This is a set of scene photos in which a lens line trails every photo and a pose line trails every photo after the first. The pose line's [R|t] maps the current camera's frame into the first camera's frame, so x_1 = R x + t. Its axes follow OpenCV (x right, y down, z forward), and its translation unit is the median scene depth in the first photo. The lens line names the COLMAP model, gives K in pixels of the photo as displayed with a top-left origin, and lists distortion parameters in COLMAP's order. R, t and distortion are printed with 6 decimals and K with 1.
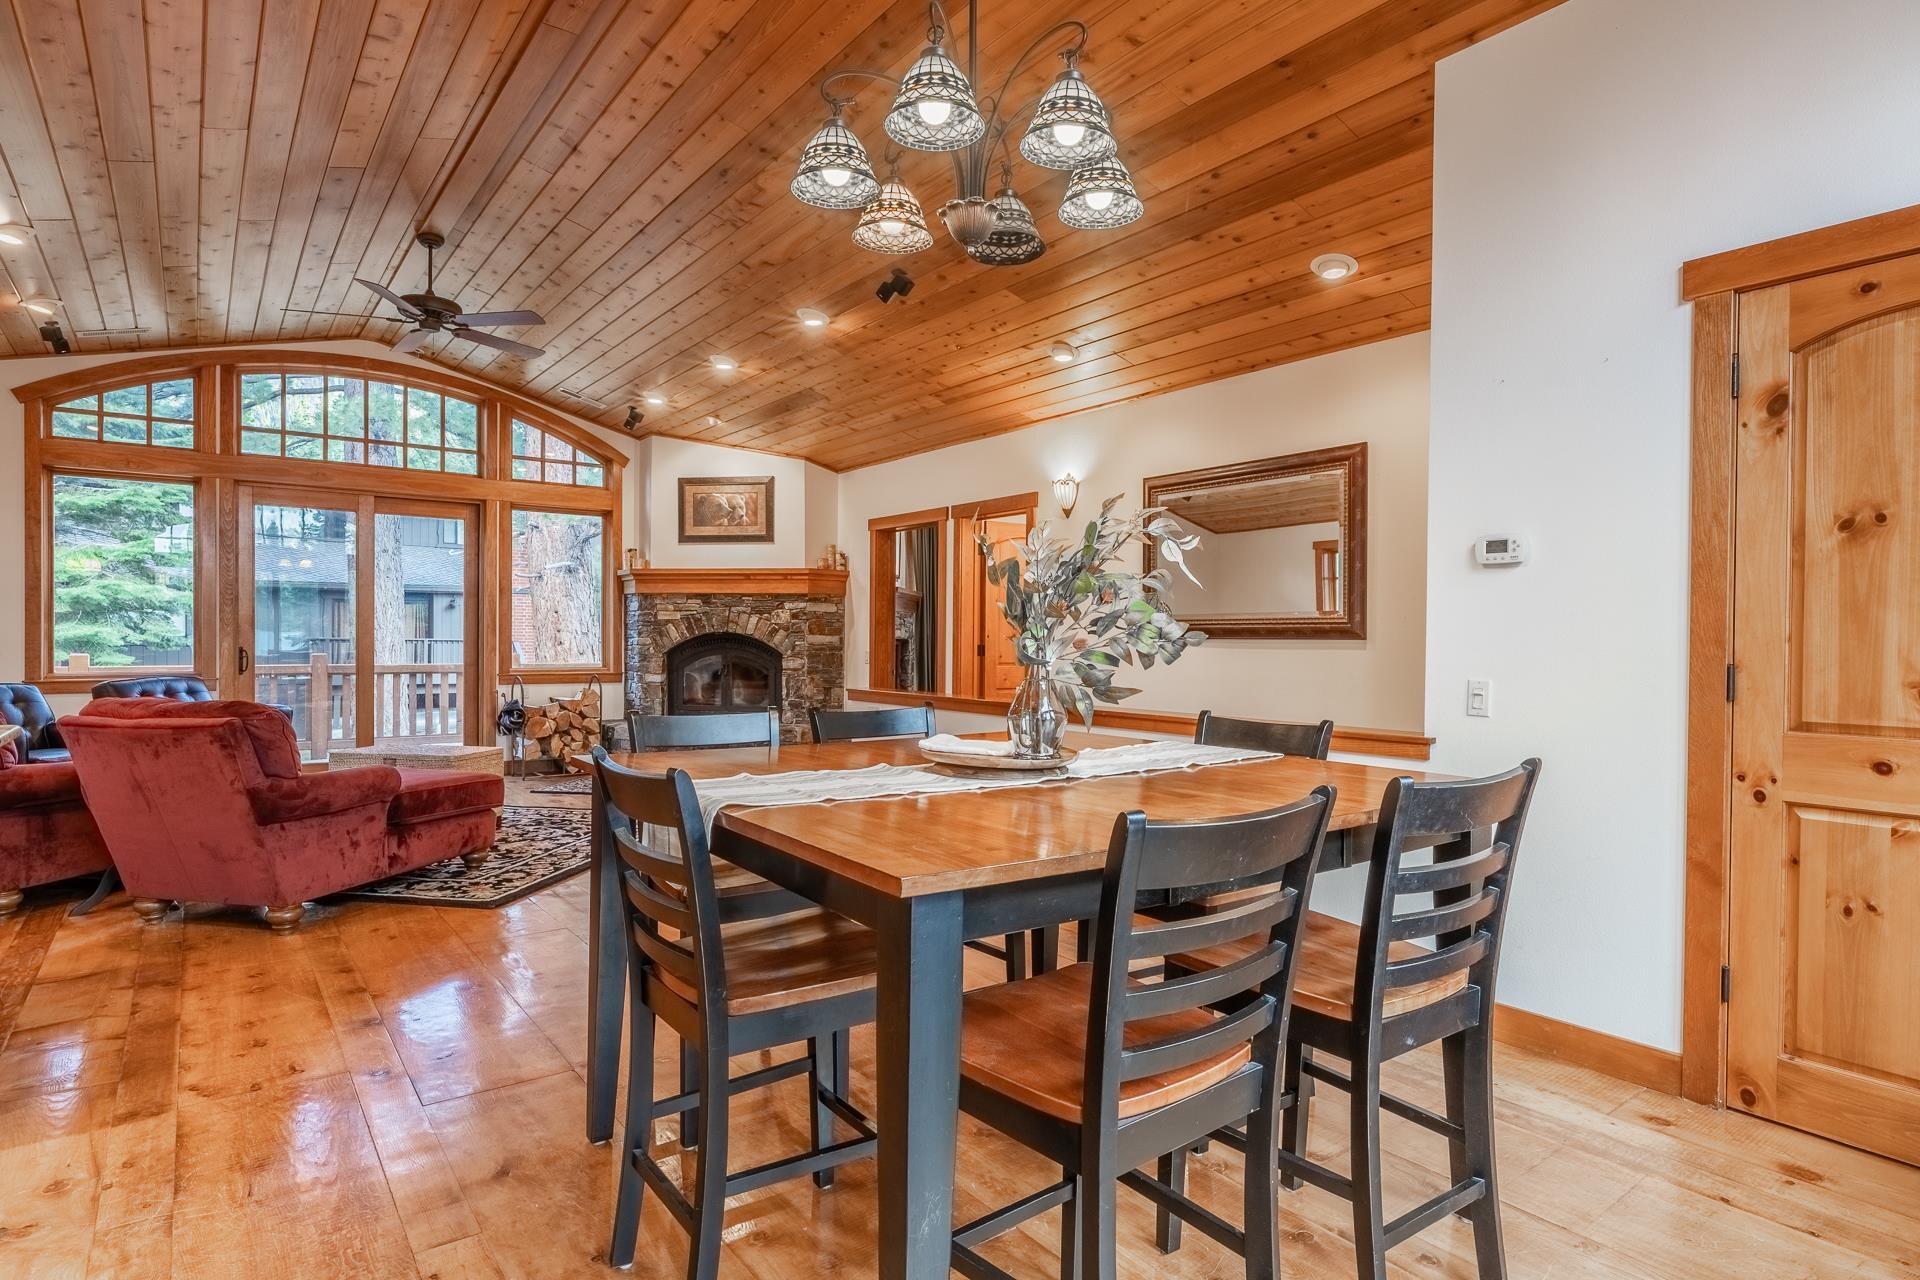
lens RADIAL K [[1016.9, 0, 967.7], [0, 1016.9, 651.9], [0, 0, 1]] dist [0.000309, -0.003423]
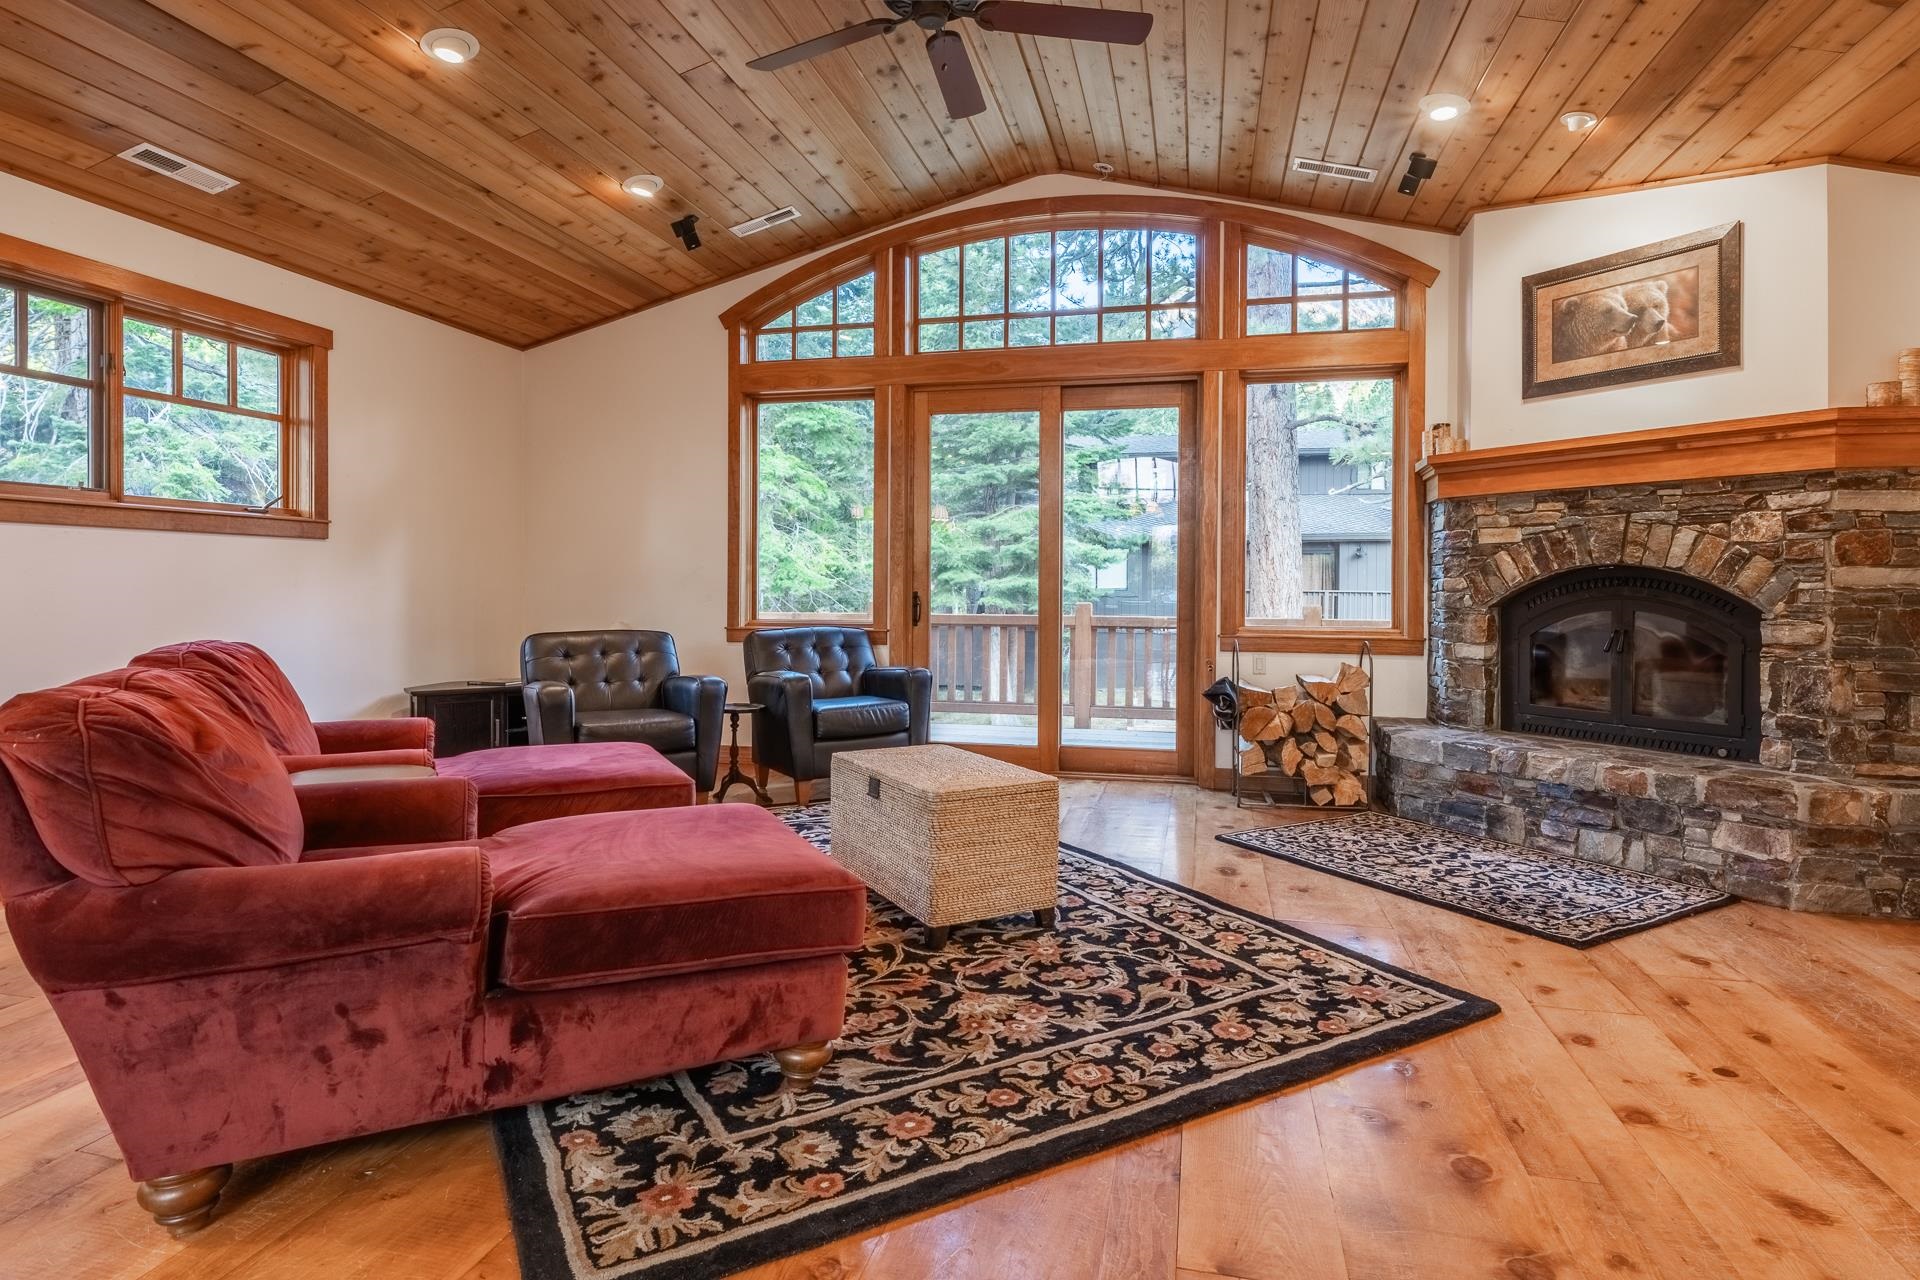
lens RADIAL K [[1016.9, 0, 950.4], [0, 1016.9, 589.9], [0, 0, 1]] dist [0.000309, -0.003423]
pose [[0.622901, -0.000666, -0.782300, -0.057319], [-0.011784, 0.999878, -0.010234, 0.001582], [0.782212, 0.015594, 0.622817, 0.456412]]
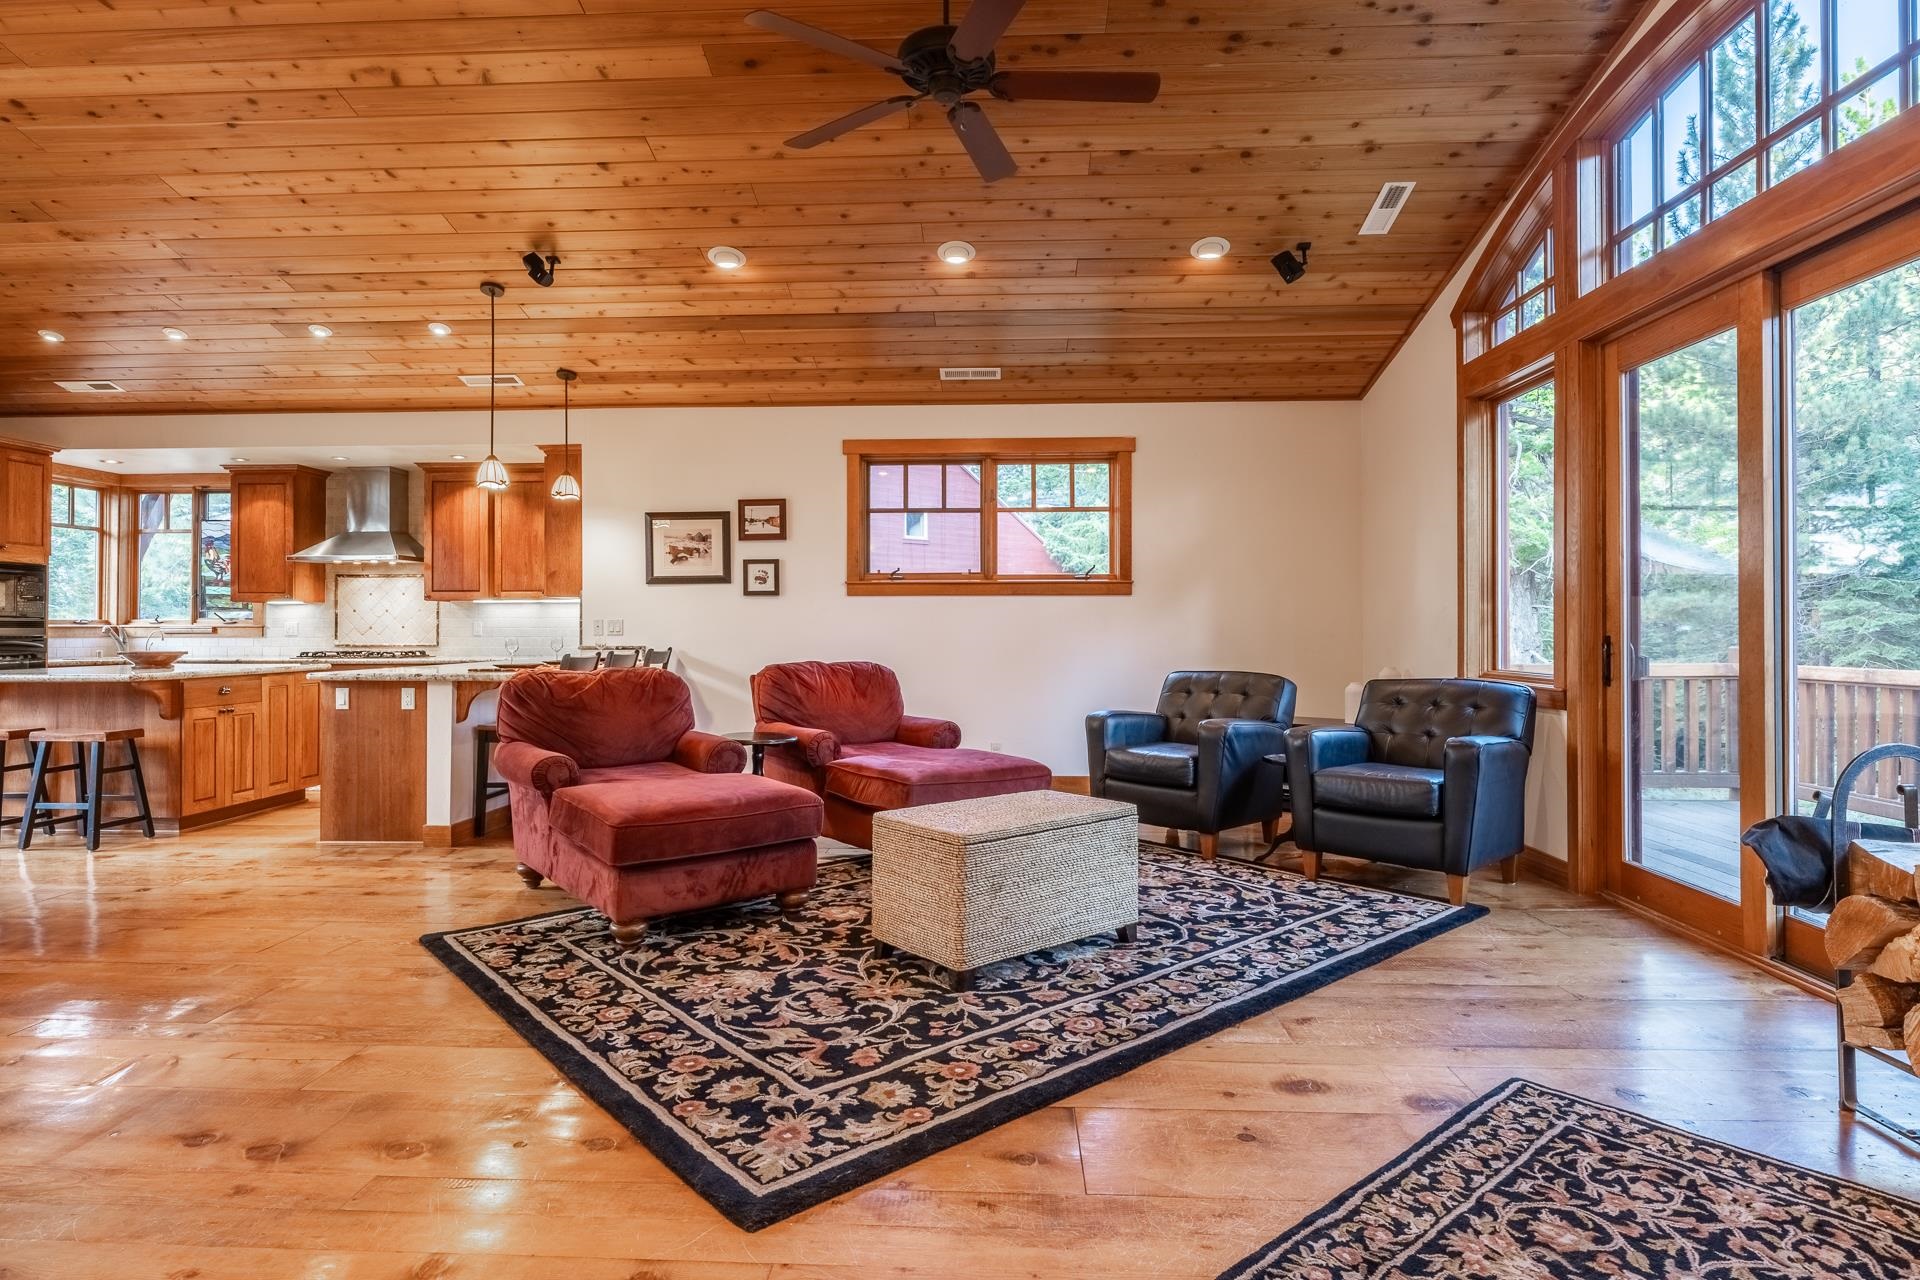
lens RADIAL K [[1016.9, 0, 958.8], [0, 1016.9, 618.5], [0, 0, 1]] dist [0.000309, -0.003423]
pose [[-0.641717, -0.011257, -0.766859, -0.055276], [-0.012934, 0.999909, -0.003854, -0.006844], [0.766832, 0.007446, -0.641804, 0.957404]]
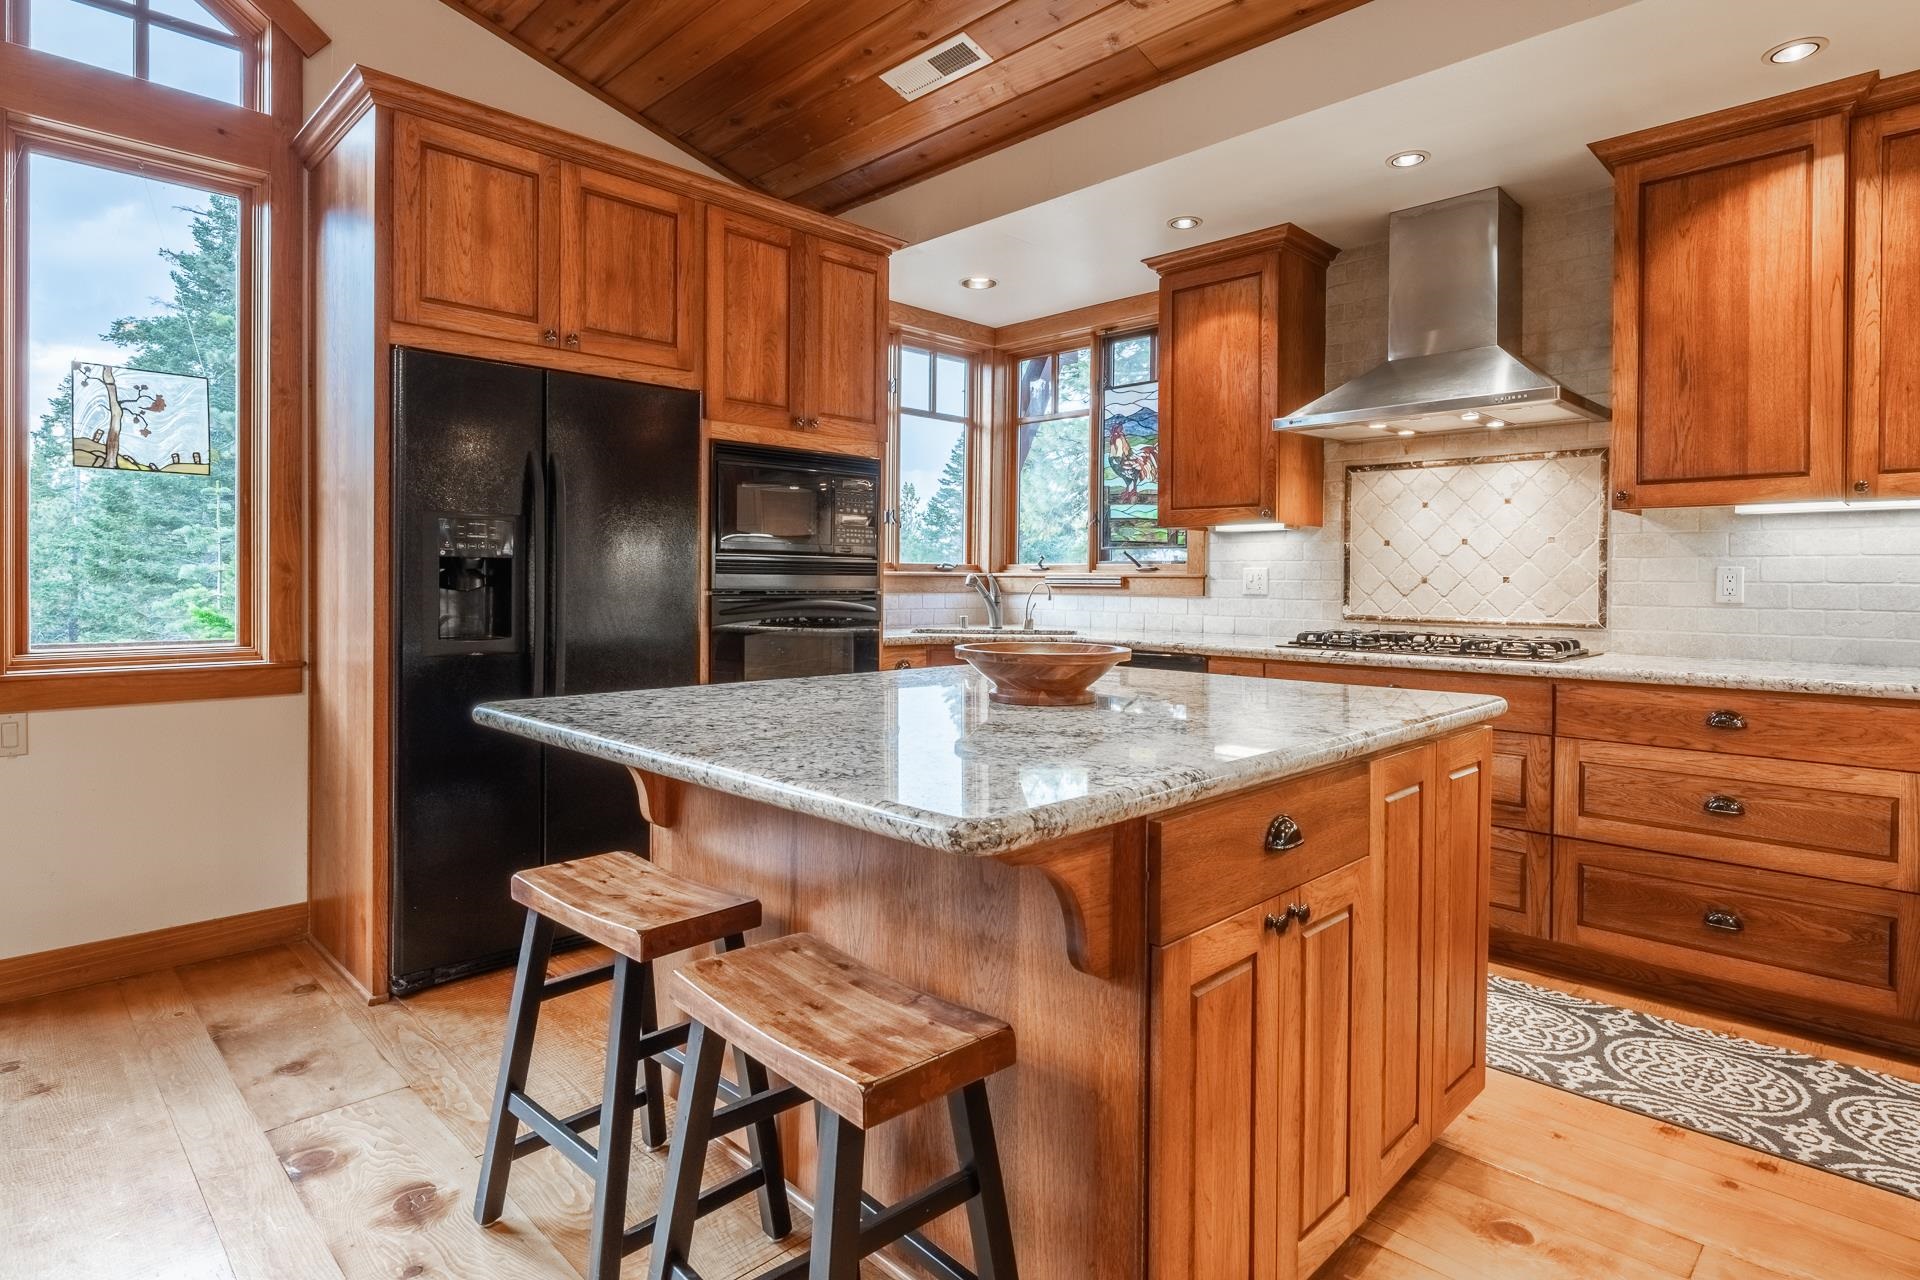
lens RADIAL K [[1016.9, 0, 950.1], [0, 1016.9, 583.3], [0, 0, 1]] dist [0.000309, -0.003423]
pose [[-0.992200, -0.014151, -0.123850, -0.187983], [-0.016289, 0.999735, 0.016271, 0.002697], [0.123587, 0.018161, -0.992168, 0.300814]]
